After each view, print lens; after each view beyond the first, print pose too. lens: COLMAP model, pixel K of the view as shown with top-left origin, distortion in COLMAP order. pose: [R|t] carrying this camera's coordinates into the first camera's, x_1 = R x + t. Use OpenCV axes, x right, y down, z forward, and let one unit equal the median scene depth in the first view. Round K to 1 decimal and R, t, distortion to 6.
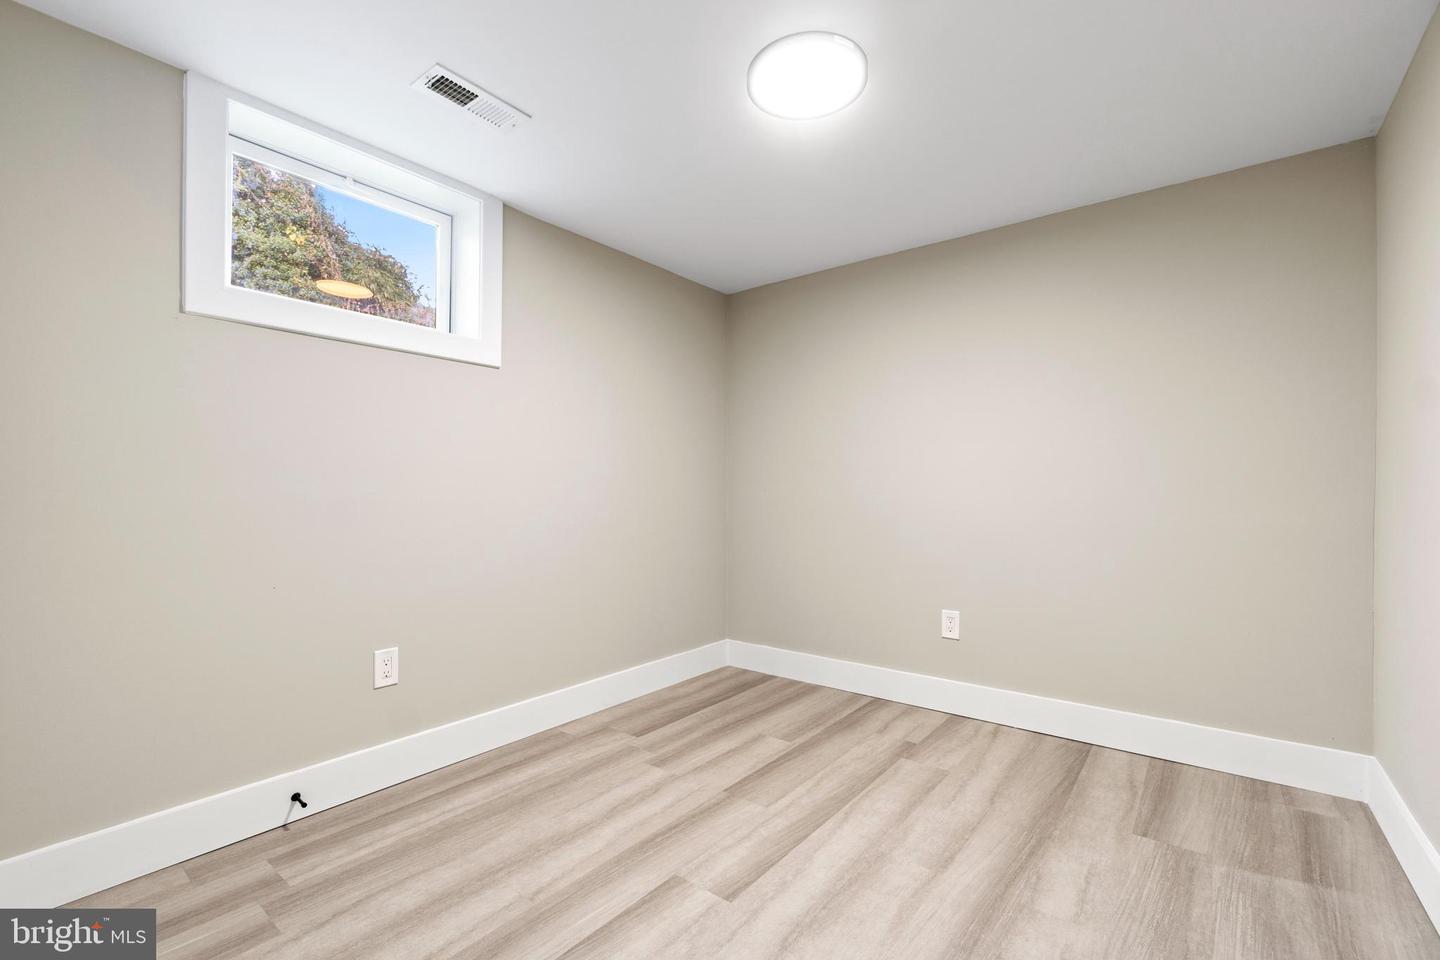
lens RADIAL K [[623.3, 0, 715.0], [0, 623.3, 489.7], [0, 0, 1]] dist [-0.006170, 0.002582]
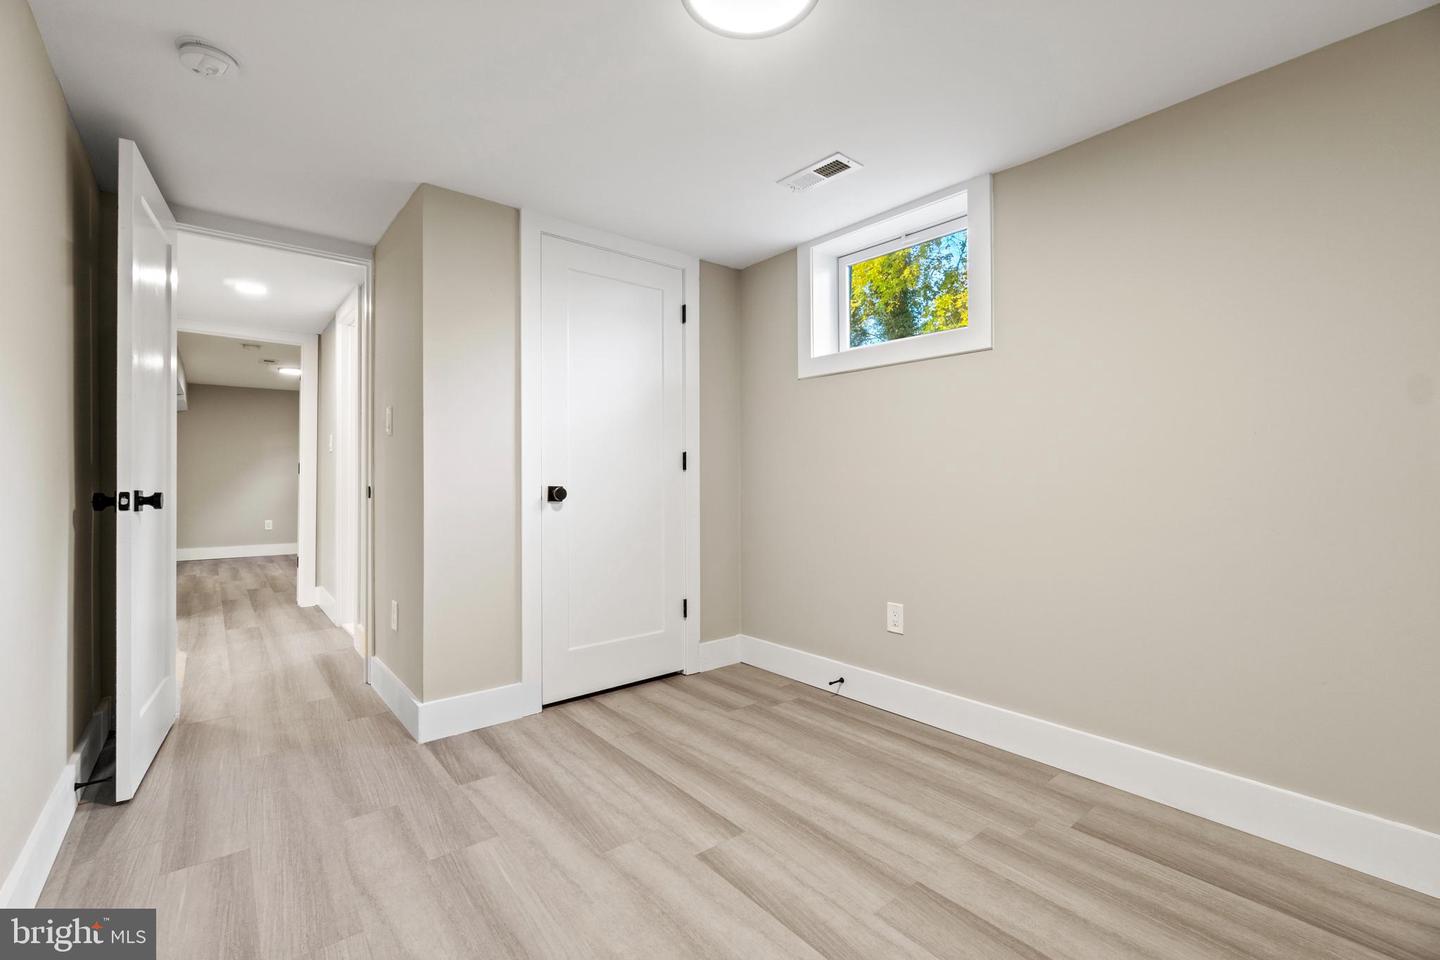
lens RADIAL K [[623.3, 0, 714.9], [0, 623.3, 474.6], [0, 0, 1]] dist [-0.006170, 0.002582]
pose [[-0.210992, -0.003759, -0.977480, 0.791193], [0.005181, 0.999974, -0.004964, 0.000196], [0.977474, -0.006111, -0.210968, 0.923501]]
